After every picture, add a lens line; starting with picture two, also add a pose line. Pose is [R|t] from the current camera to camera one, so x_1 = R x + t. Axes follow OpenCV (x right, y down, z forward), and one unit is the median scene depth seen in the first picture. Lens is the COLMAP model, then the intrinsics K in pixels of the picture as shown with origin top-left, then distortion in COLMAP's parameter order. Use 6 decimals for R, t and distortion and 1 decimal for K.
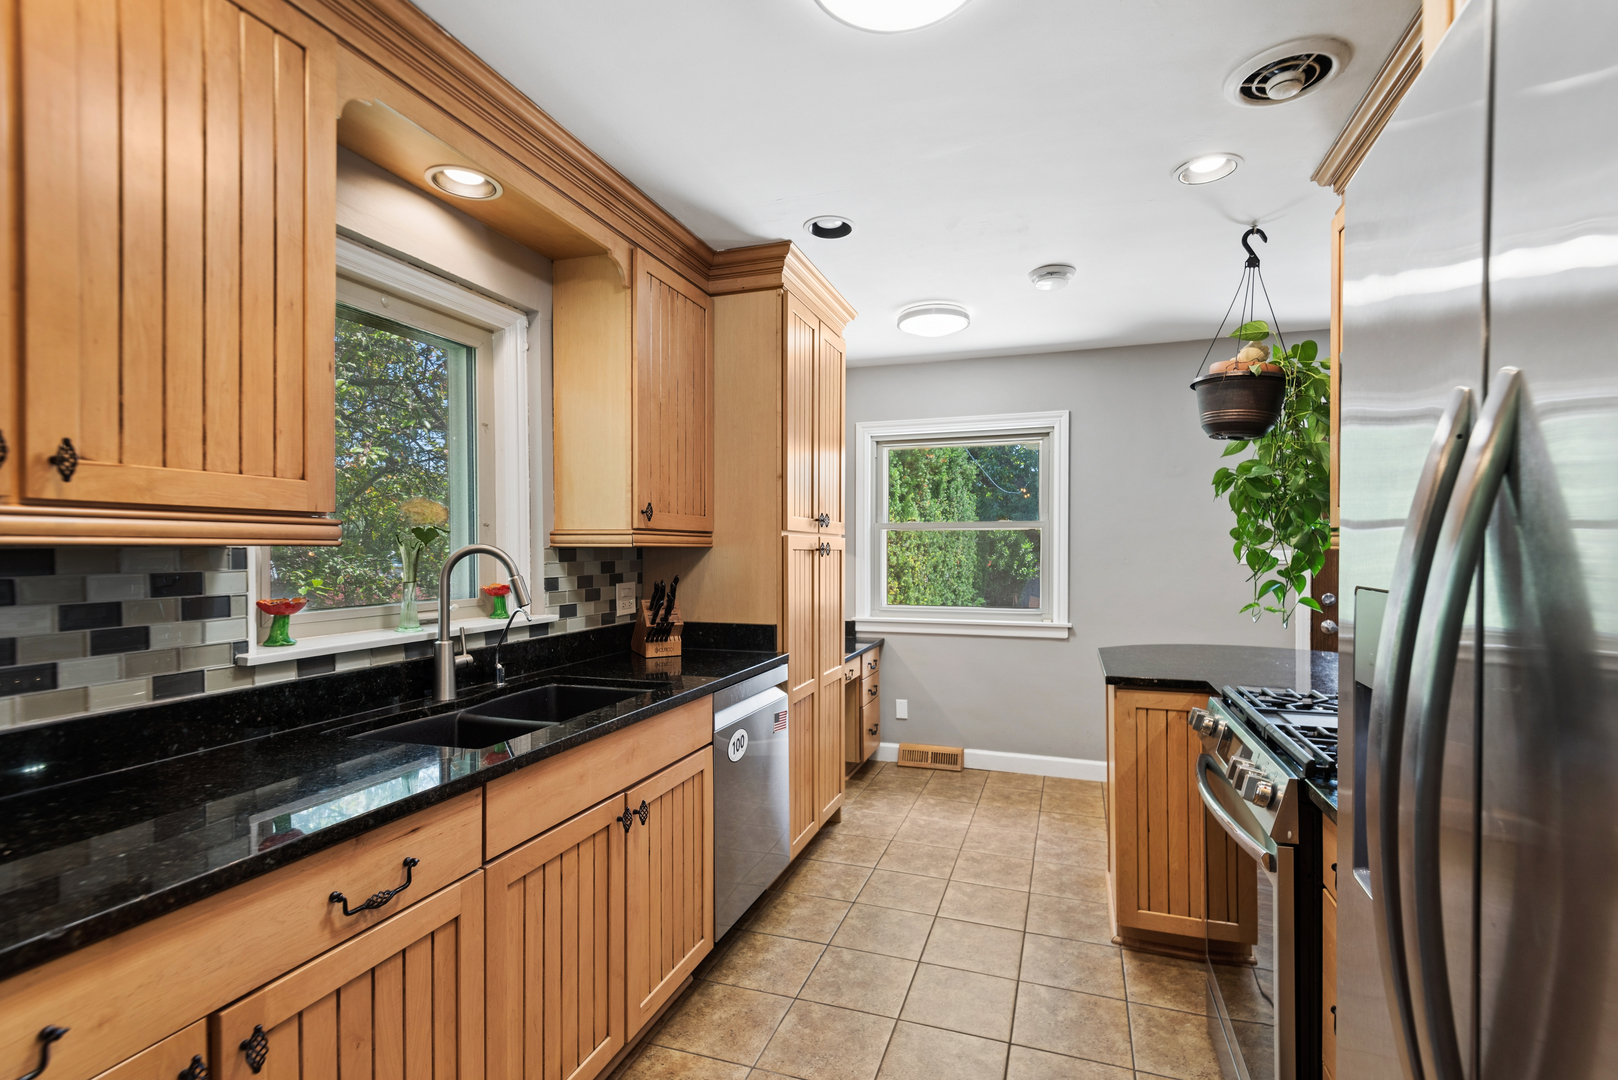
lens RADIAL K [[741.7, 0, 812.4], [0, 741.7, 549.8], [0, 0, 1]] dist [0.027254, 0.000056]
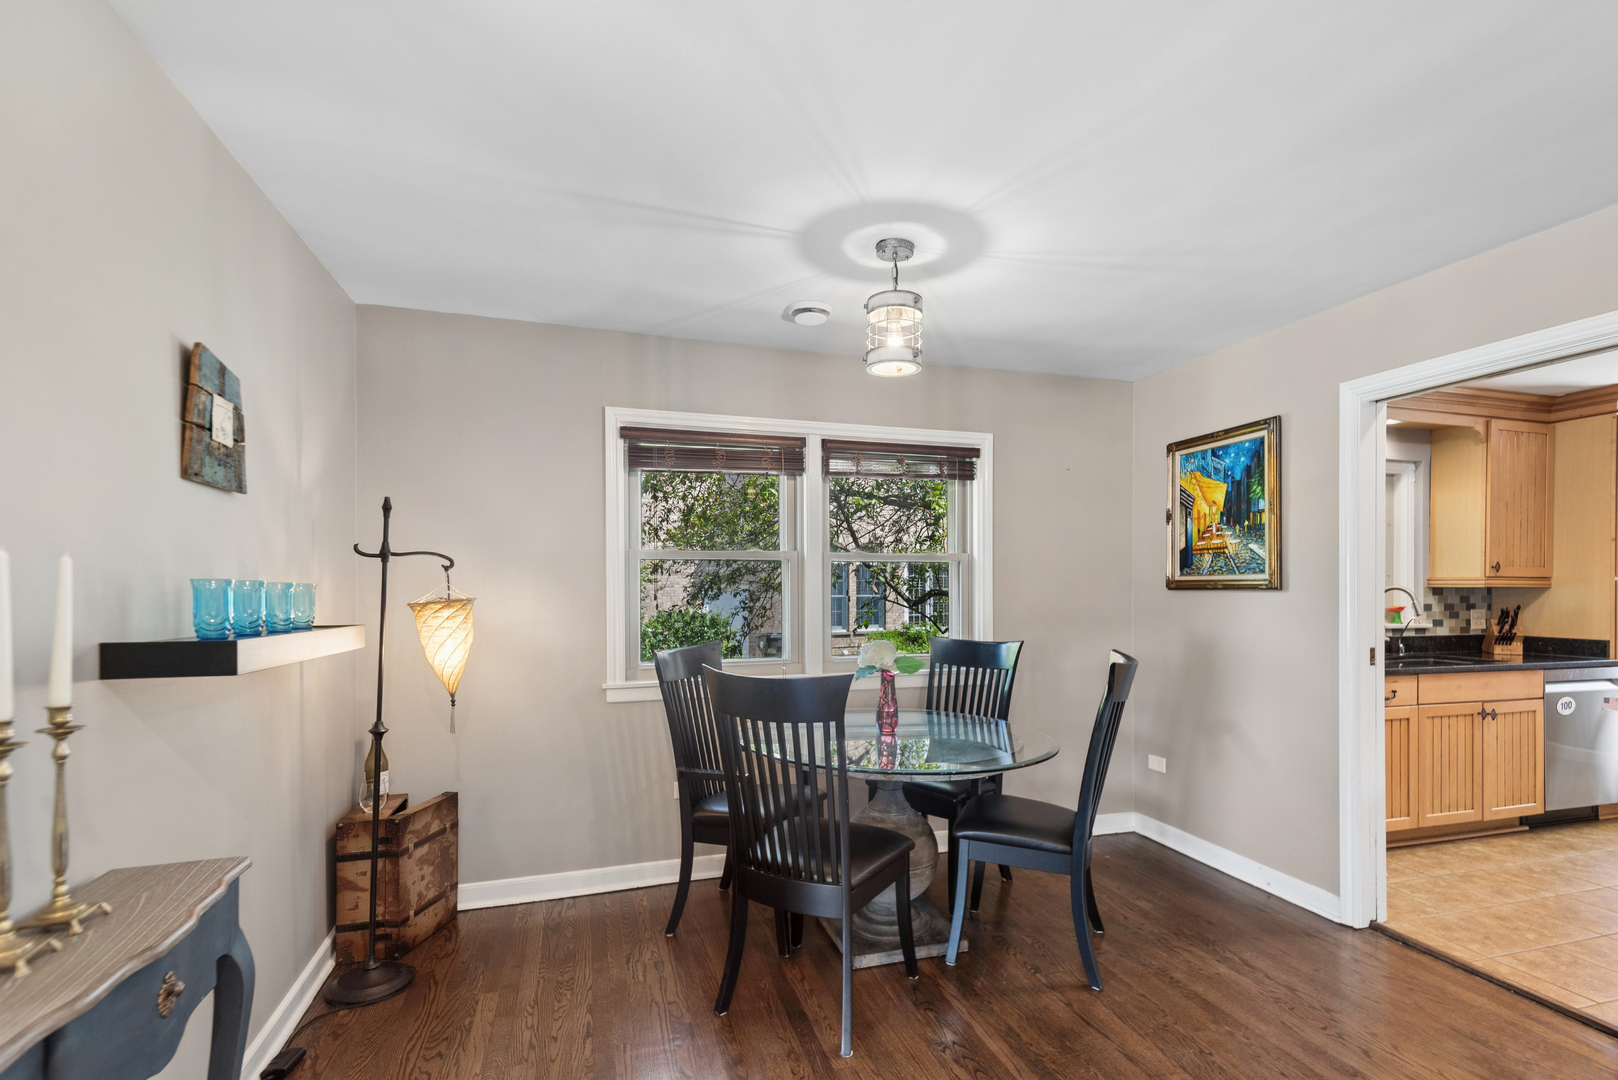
lens RADIAL K [[769.2, 0, 842.8], [0, 769.2, 593.6], [0, 0, 1]] dist [0.017094, -0.000320]
pose [[0.611314, 0.008578, -0.791342, 0.281572], [-0.003820, 0.999962, 0.007889, 0.002611], [0.791379, -0.001800, 0.611323, -1.308509]]
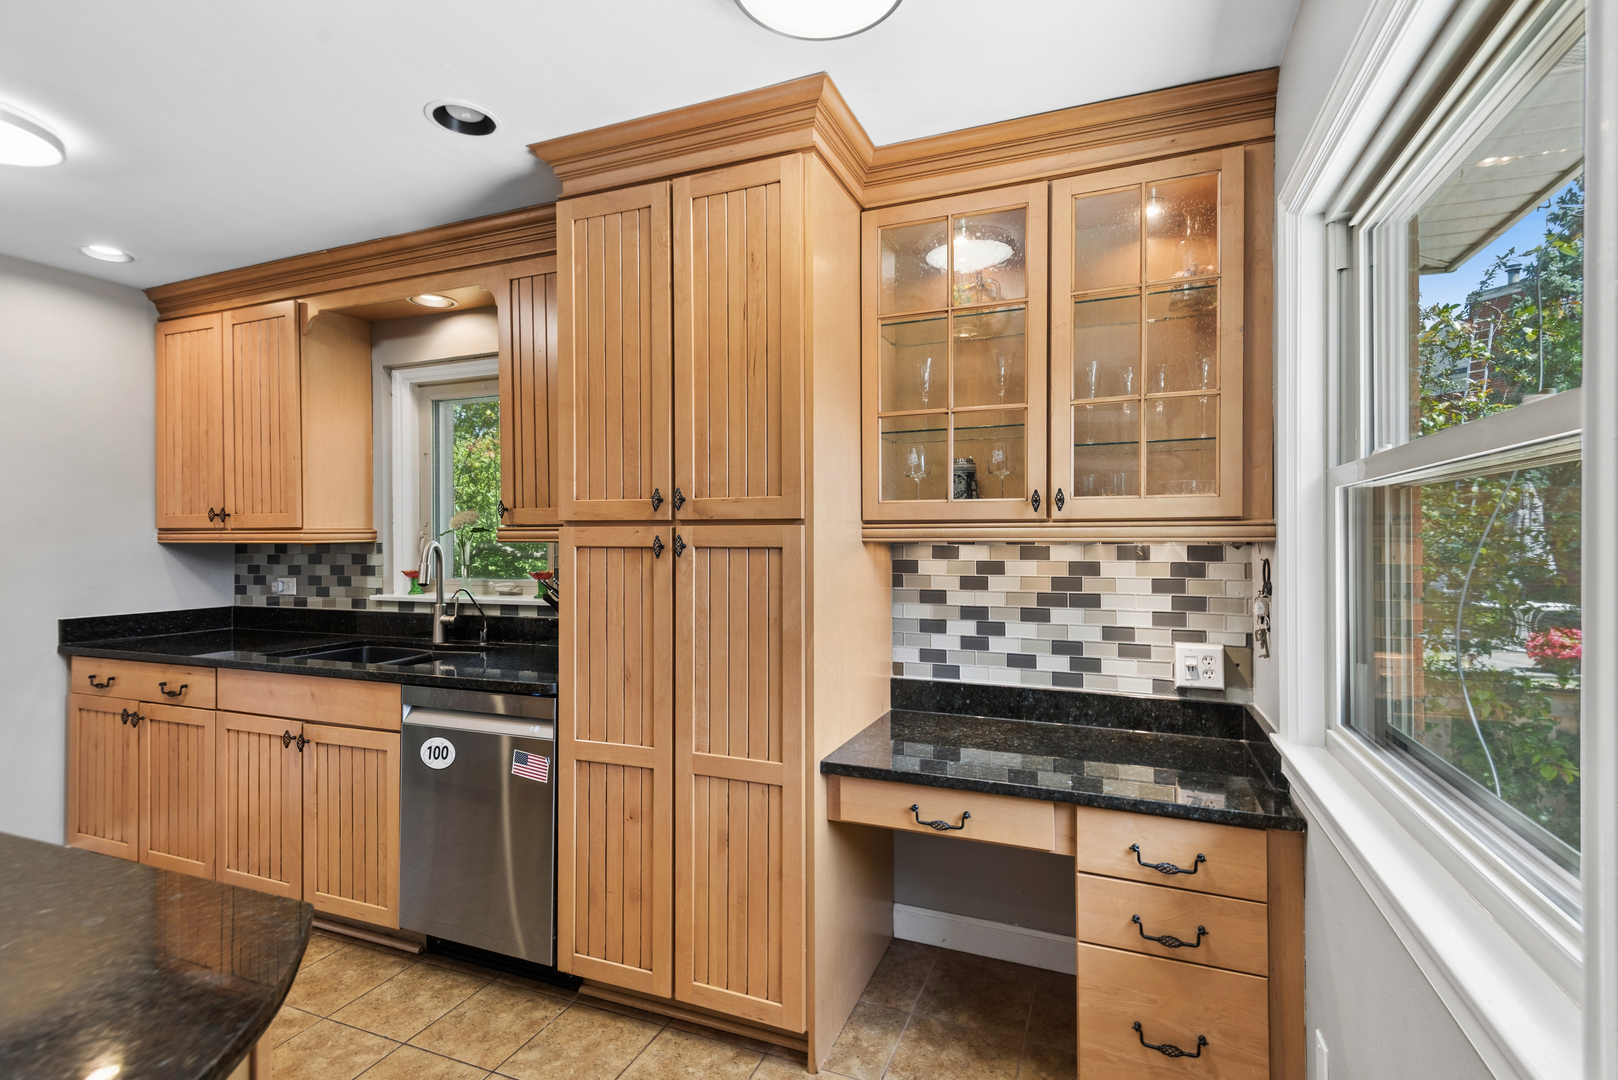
lens RADIAL K [[756.8, 0, 809.9], [0, 756.8, 529.4], [0, 0, 1]] dist [0.027921, -0.000087]
pose [[-0.052193, -0.002520, -0.998634, 0.823173], [0.005335, 0.999982, -0.002802, -0.018275], [0.998623, -0.005474, -0.052179, 1.474943]]
